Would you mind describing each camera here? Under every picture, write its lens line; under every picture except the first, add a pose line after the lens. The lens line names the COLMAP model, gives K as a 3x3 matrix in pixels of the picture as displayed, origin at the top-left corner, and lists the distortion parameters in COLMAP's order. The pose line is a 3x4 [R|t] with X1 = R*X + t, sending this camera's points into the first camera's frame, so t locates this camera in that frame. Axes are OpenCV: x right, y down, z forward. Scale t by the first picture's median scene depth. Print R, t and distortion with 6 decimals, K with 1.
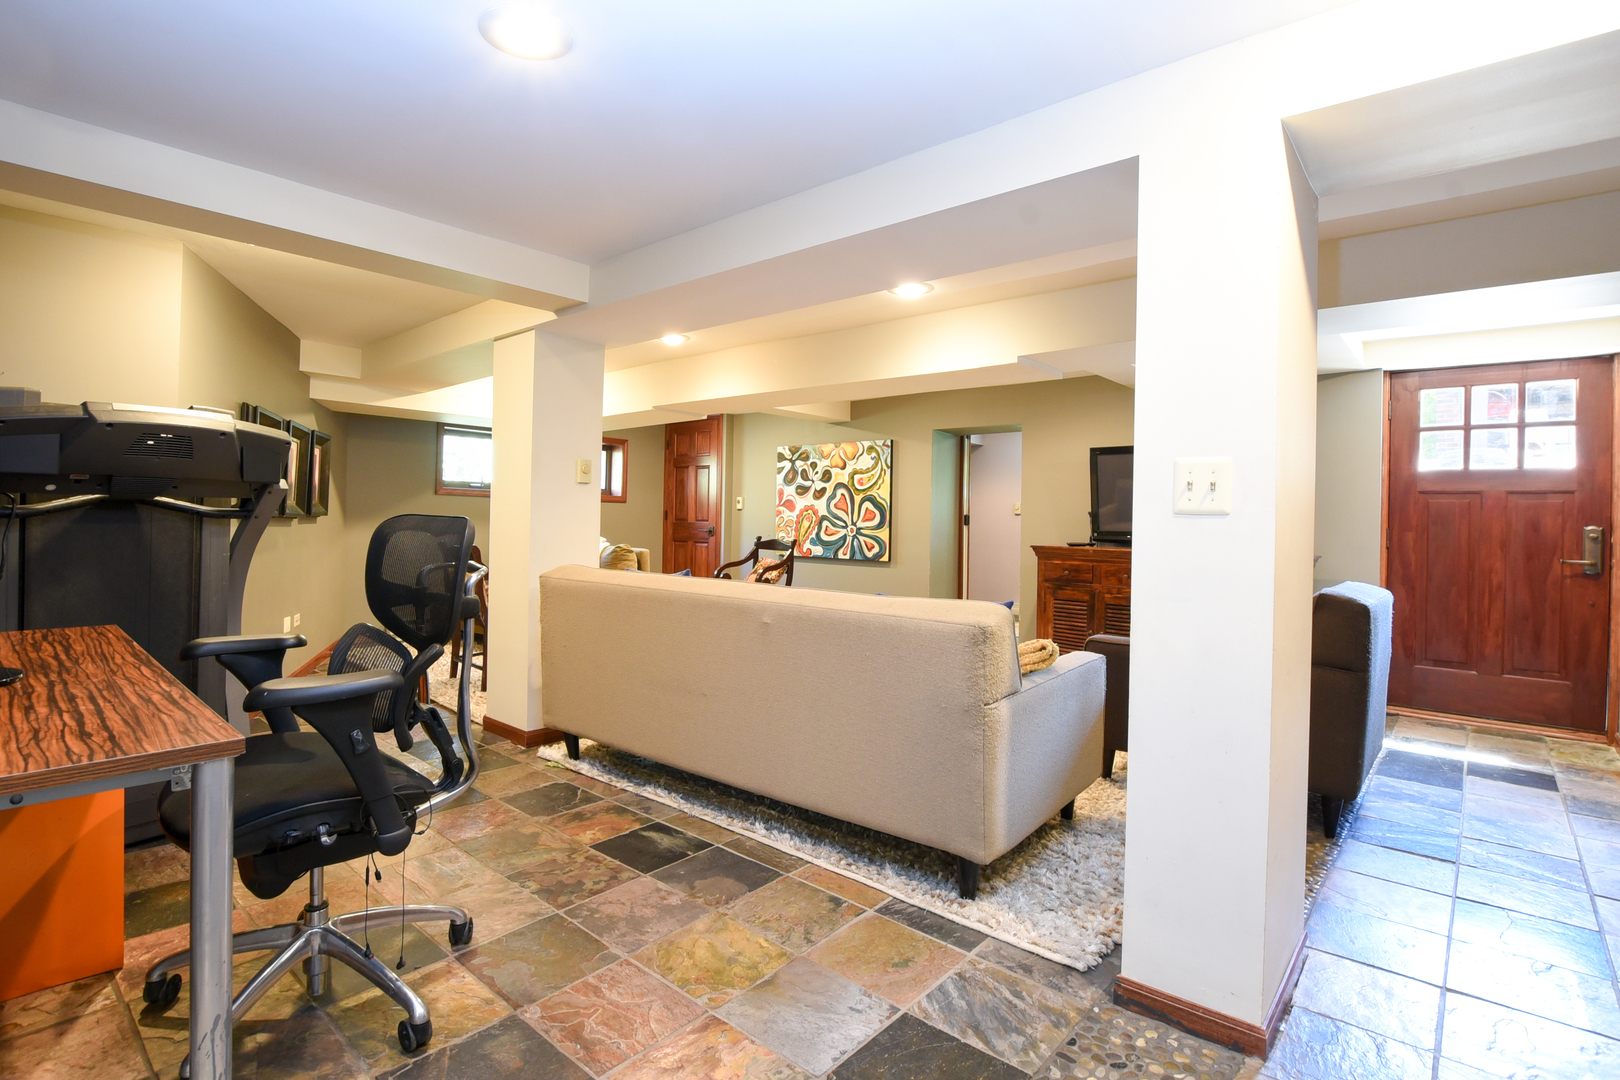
lens RADIAL K [[779.9, 0, 807.4], [0, 779.9, 529.9], [0, 0, 1]] dist [0.000213, 0.000006]
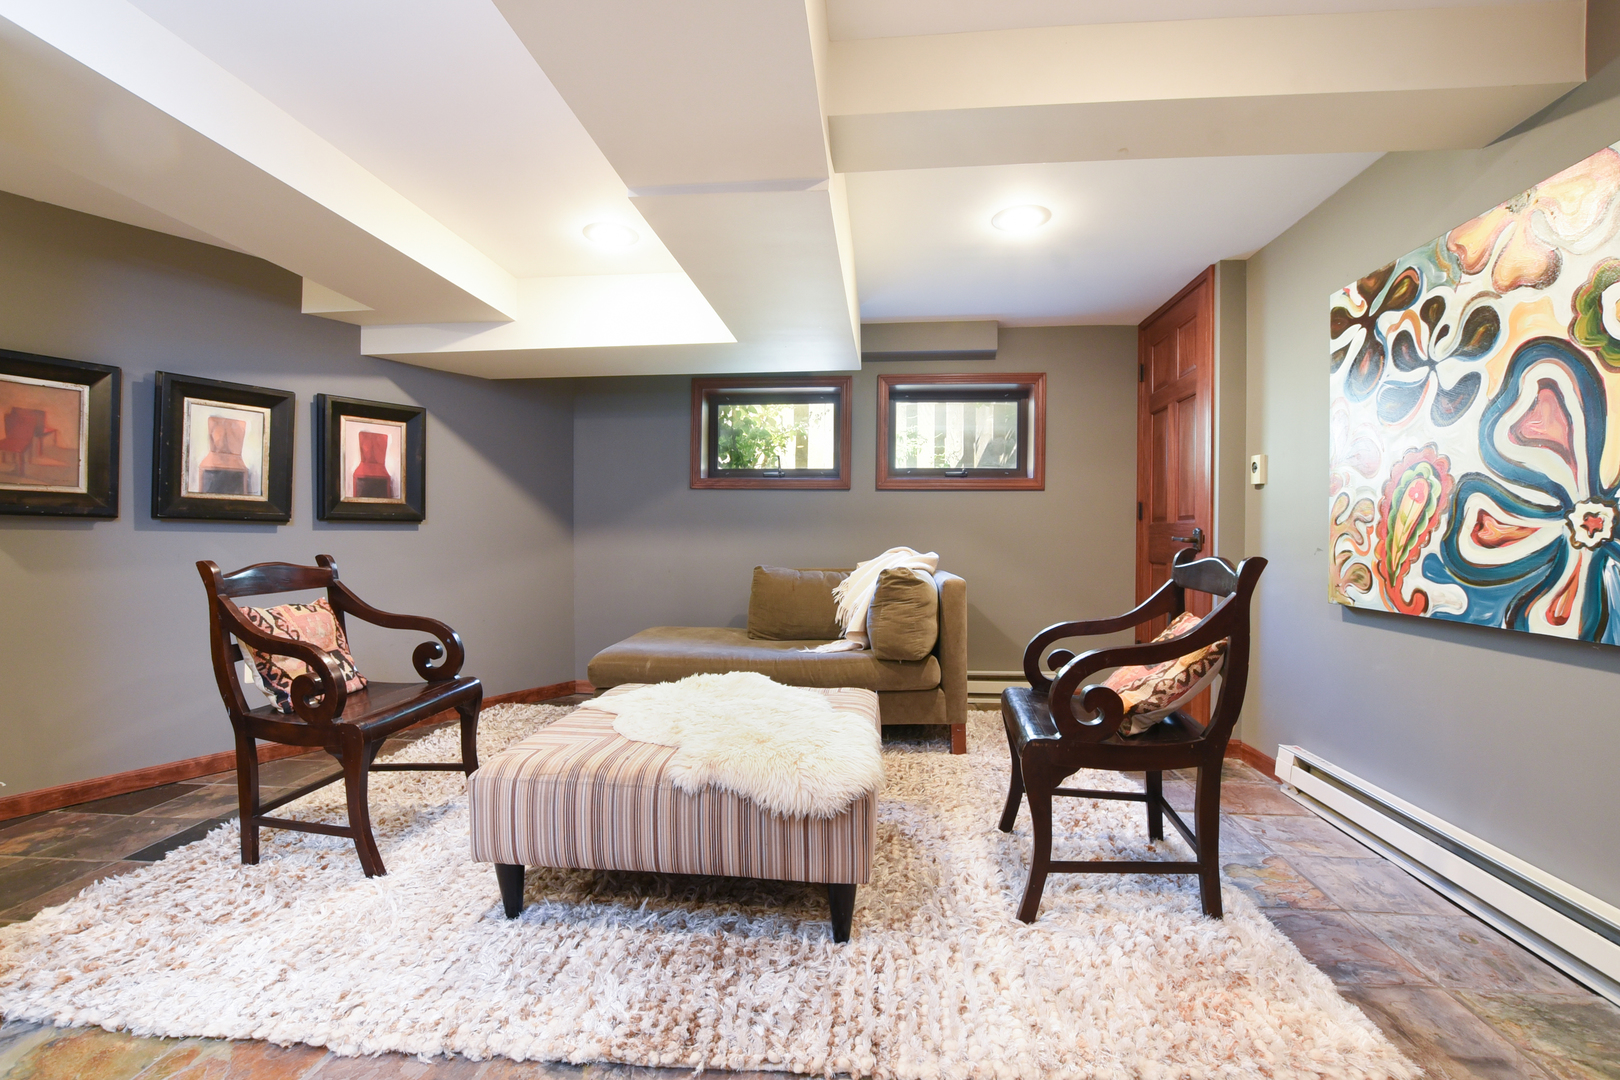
lens RADIAL K [[725.8, 0, 806.0], [0, 725.8, 548.4], [0, 0, 1]] dist [-0.029621, 0.004338]
pose [[0.568131, -0.005896, -0.822917, 0.094867], [0.001426, 0.999980, -0.006180, 0.009248], [0.822937, 0.002338, 0.568128, 0.658415]]
